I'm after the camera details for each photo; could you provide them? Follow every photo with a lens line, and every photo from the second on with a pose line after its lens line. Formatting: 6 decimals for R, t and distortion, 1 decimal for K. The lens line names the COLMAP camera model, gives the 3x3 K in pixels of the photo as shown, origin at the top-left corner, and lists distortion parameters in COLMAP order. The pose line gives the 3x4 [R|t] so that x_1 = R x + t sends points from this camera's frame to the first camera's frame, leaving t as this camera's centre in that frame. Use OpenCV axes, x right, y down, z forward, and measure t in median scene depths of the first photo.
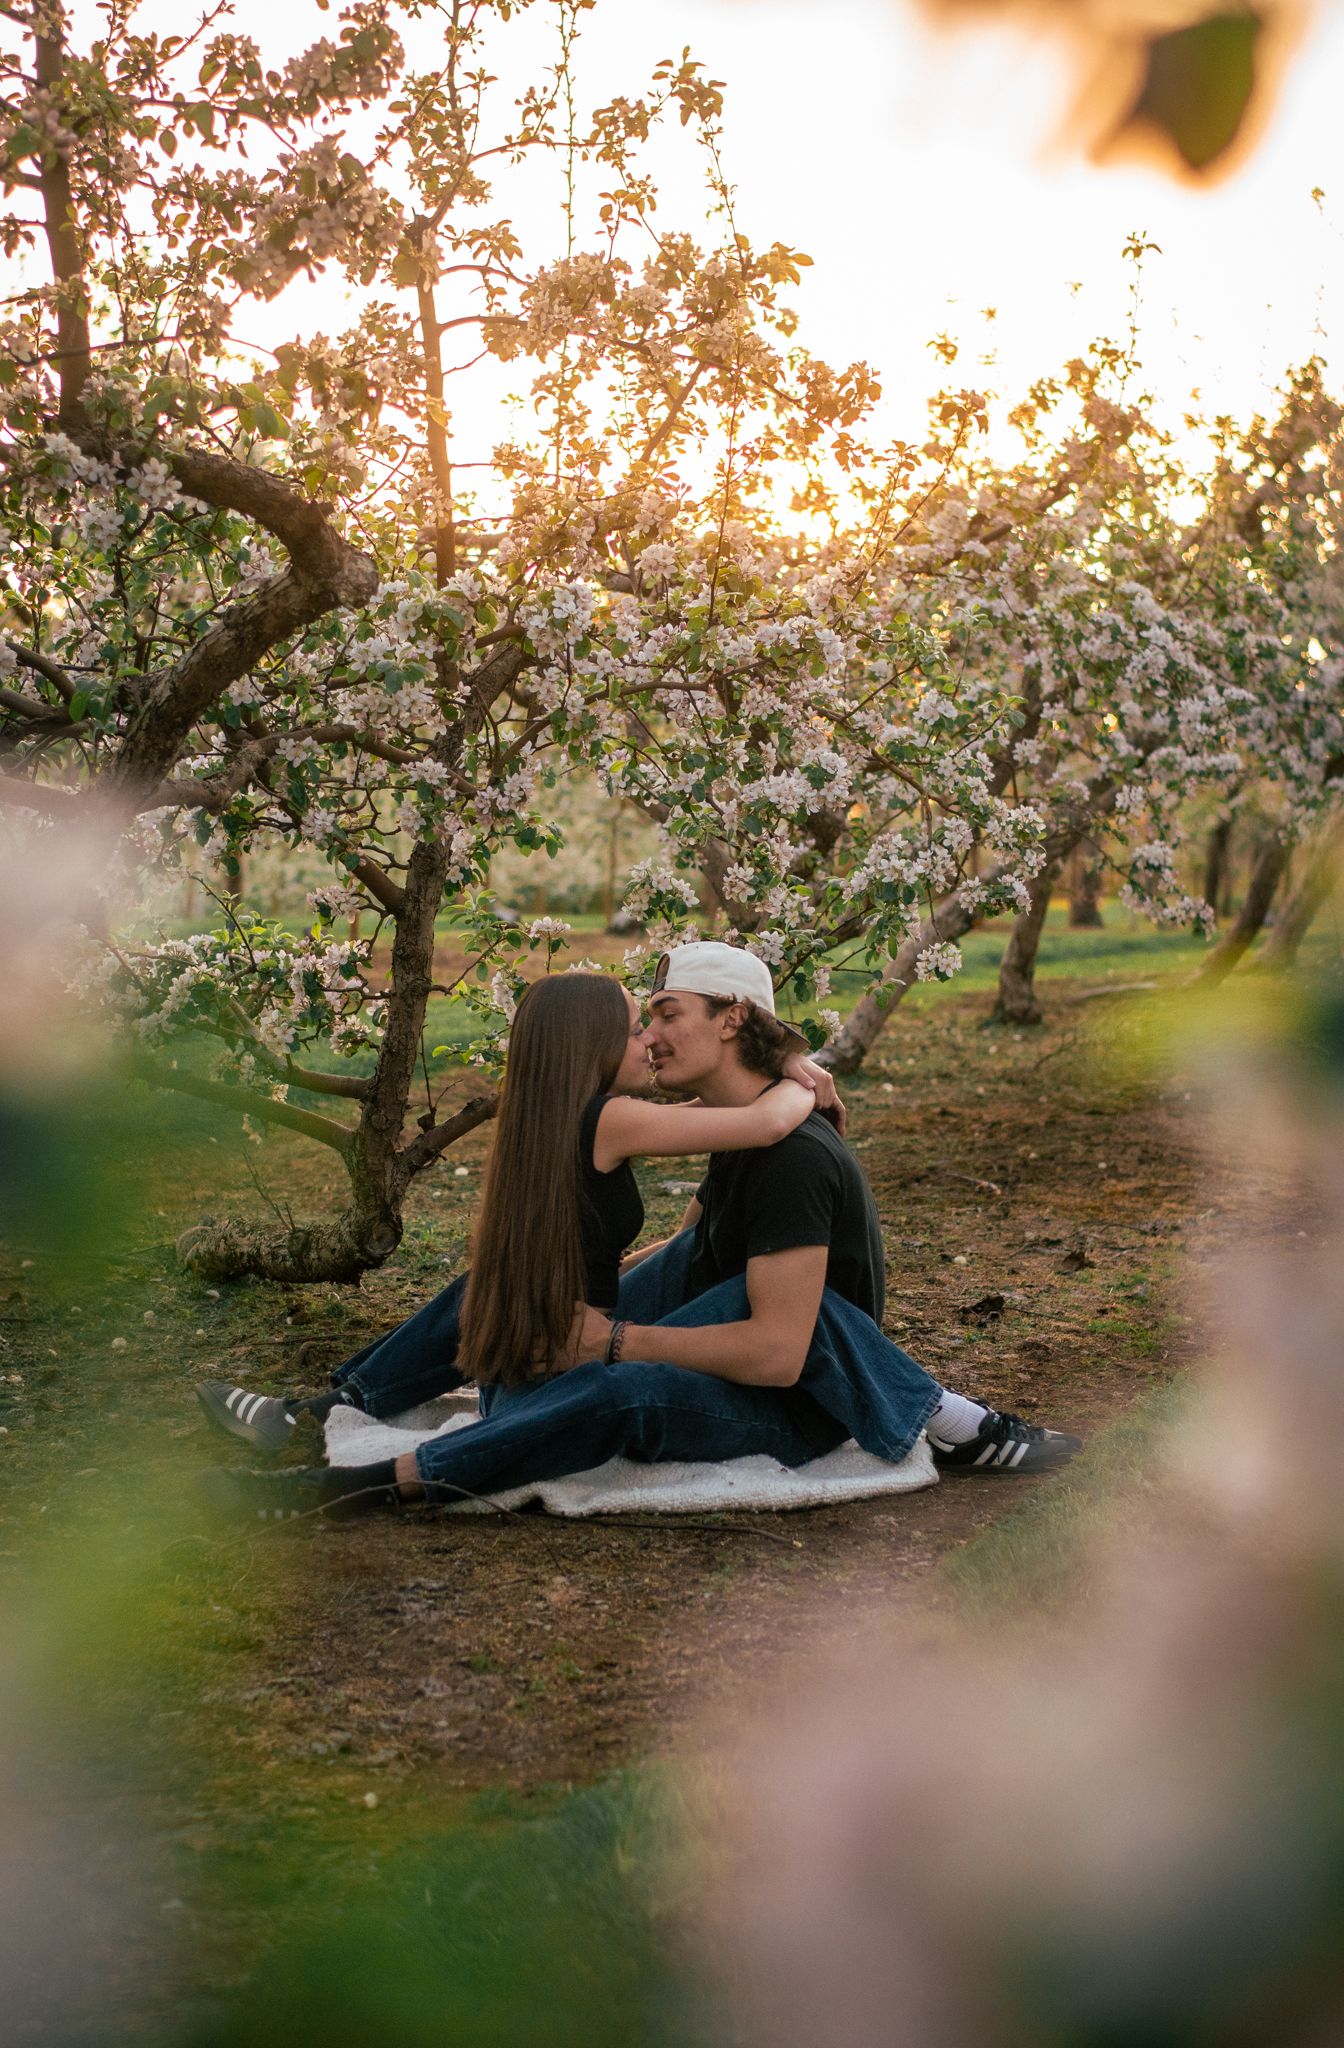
lens RADIAL K [[4325.2, 0, 672.4], [0, 4325.2, 1025.9], [0, 0, 1]] dist [-0.084893, 0.000000]
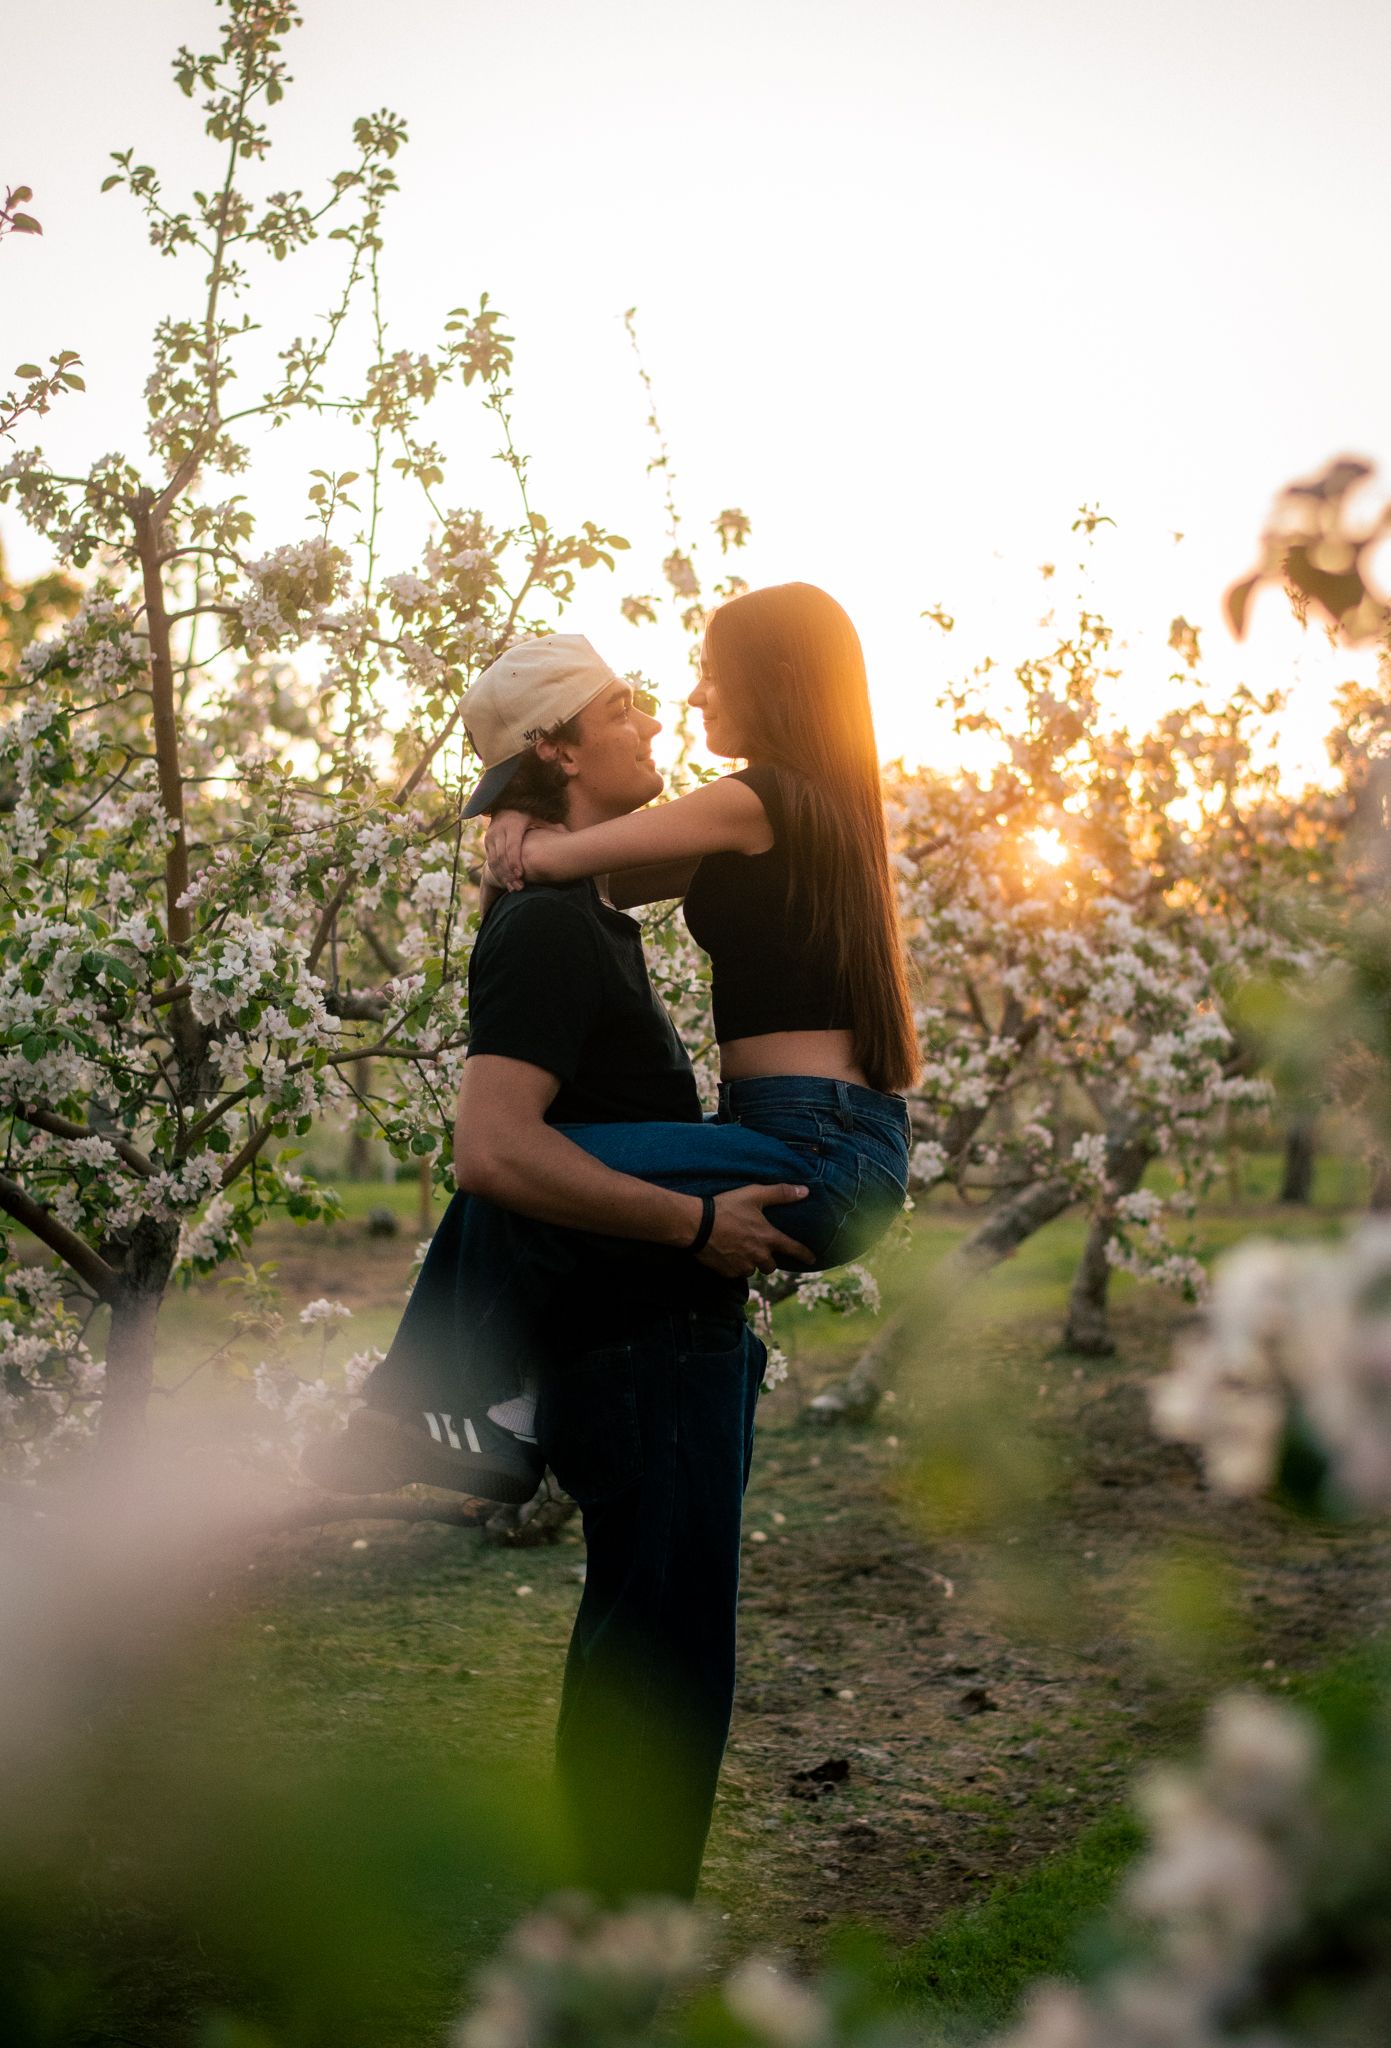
lens RADIAL K [[4605.3, 0, 695.1], [0, 4605.3, 1022.1], [0, 0, 1]] dist [-0.073026, 0.000000]
pose [[0.998917, 0.020654, -0.041682, 0.086668], [-0.022991, 0.998143, -0.056403, -0.032299], [0.040440, 0.057301, 0.997538, 0.098905]]
